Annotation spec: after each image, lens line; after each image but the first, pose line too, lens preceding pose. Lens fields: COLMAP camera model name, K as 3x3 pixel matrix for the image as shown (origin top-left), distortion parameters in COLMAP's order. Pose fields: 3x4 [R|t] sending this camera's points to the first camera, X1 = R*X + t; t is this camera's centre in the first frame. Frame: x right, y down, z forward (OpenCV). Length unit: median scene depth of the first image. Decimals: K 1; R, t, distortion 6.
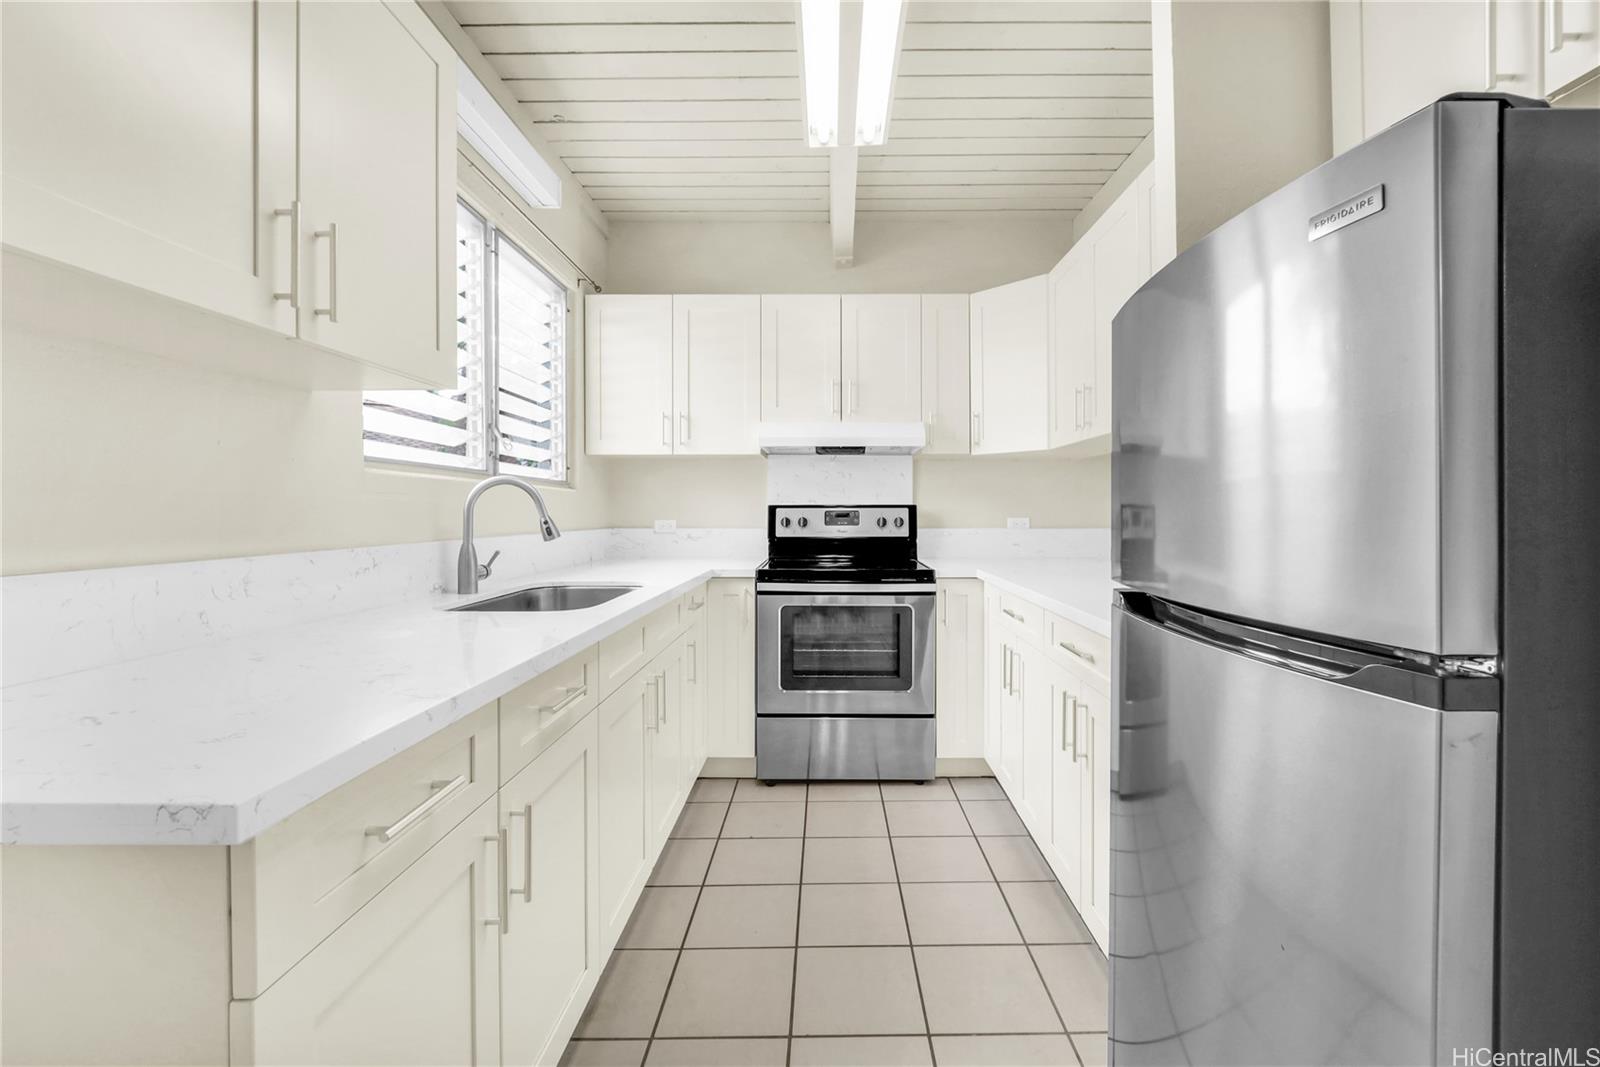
lens RADIAL K [[675.2, 0, 798.8], [0, 675.2, 515.9], [0, 0, 1]] dist [-0.001372, -0.000141]
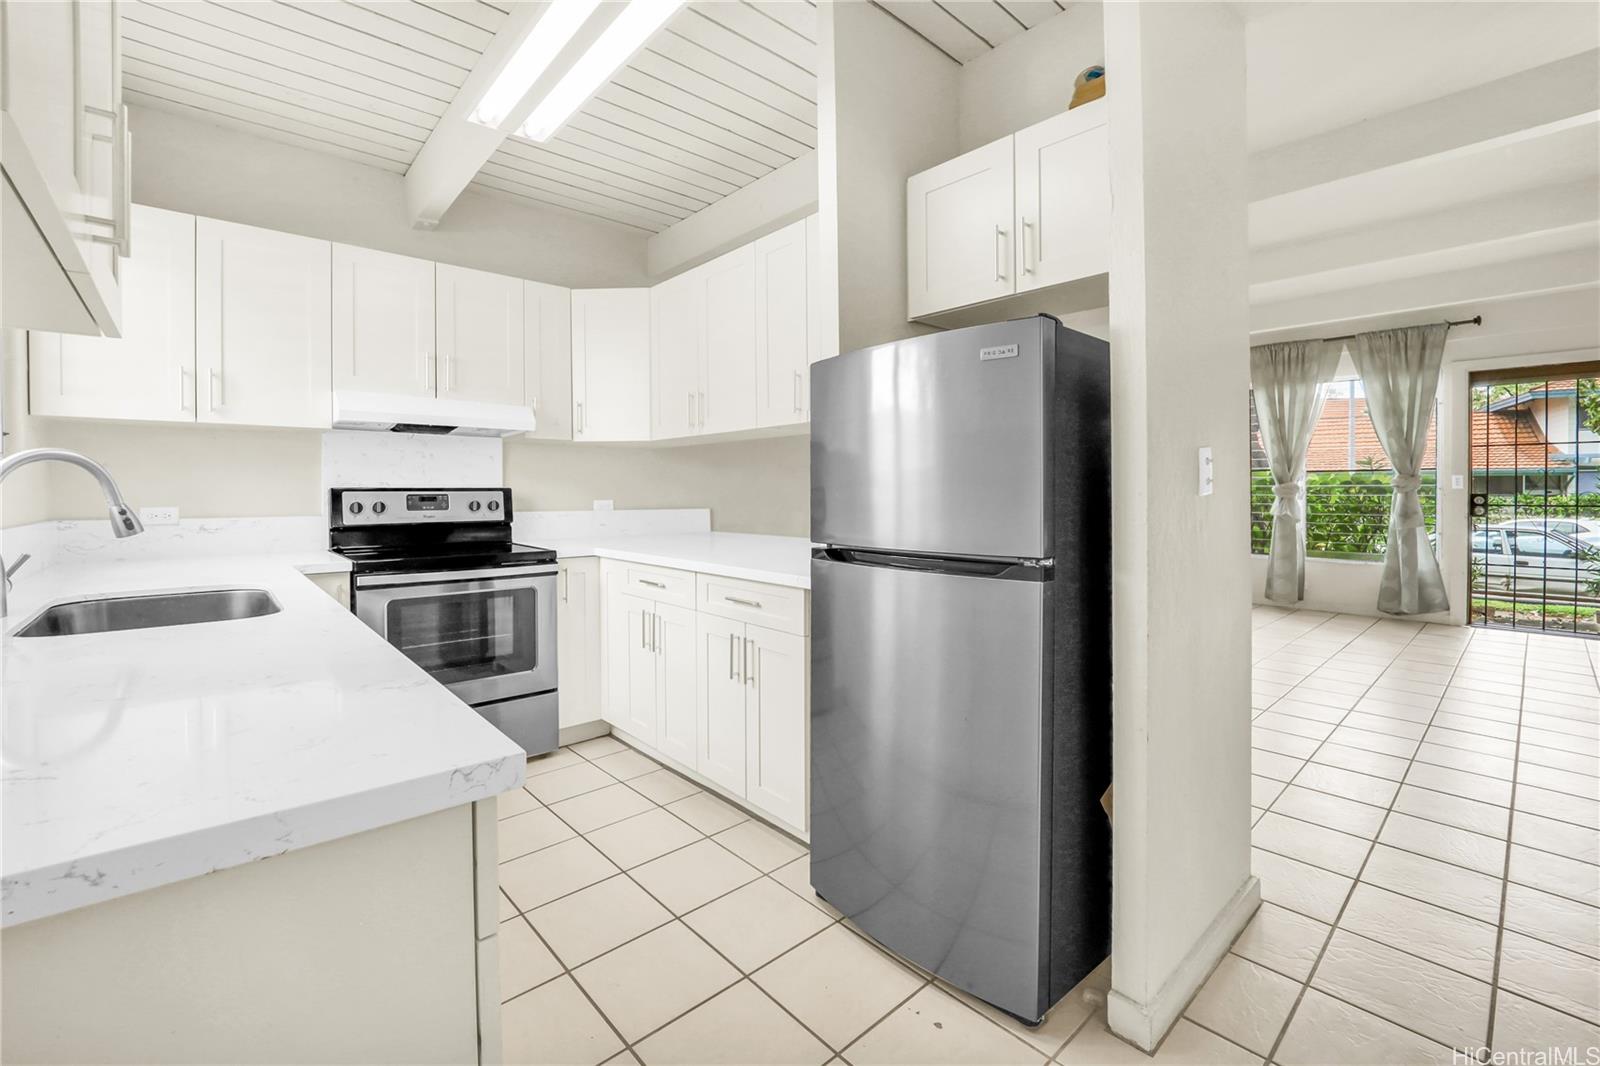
lens RADIAL K [[680.1, 0, 794.0], [0, 680.1, 507.9], [0, 0, 1]] dist [-0.030967, 0.009336]
pose [[0.751123, -0.017529, 0.659929, -0.180469], [0.007787, 0.999813, 0.017693, -0.001609], [-0.660116, -0.008150, 0.751119, -0.025980]]
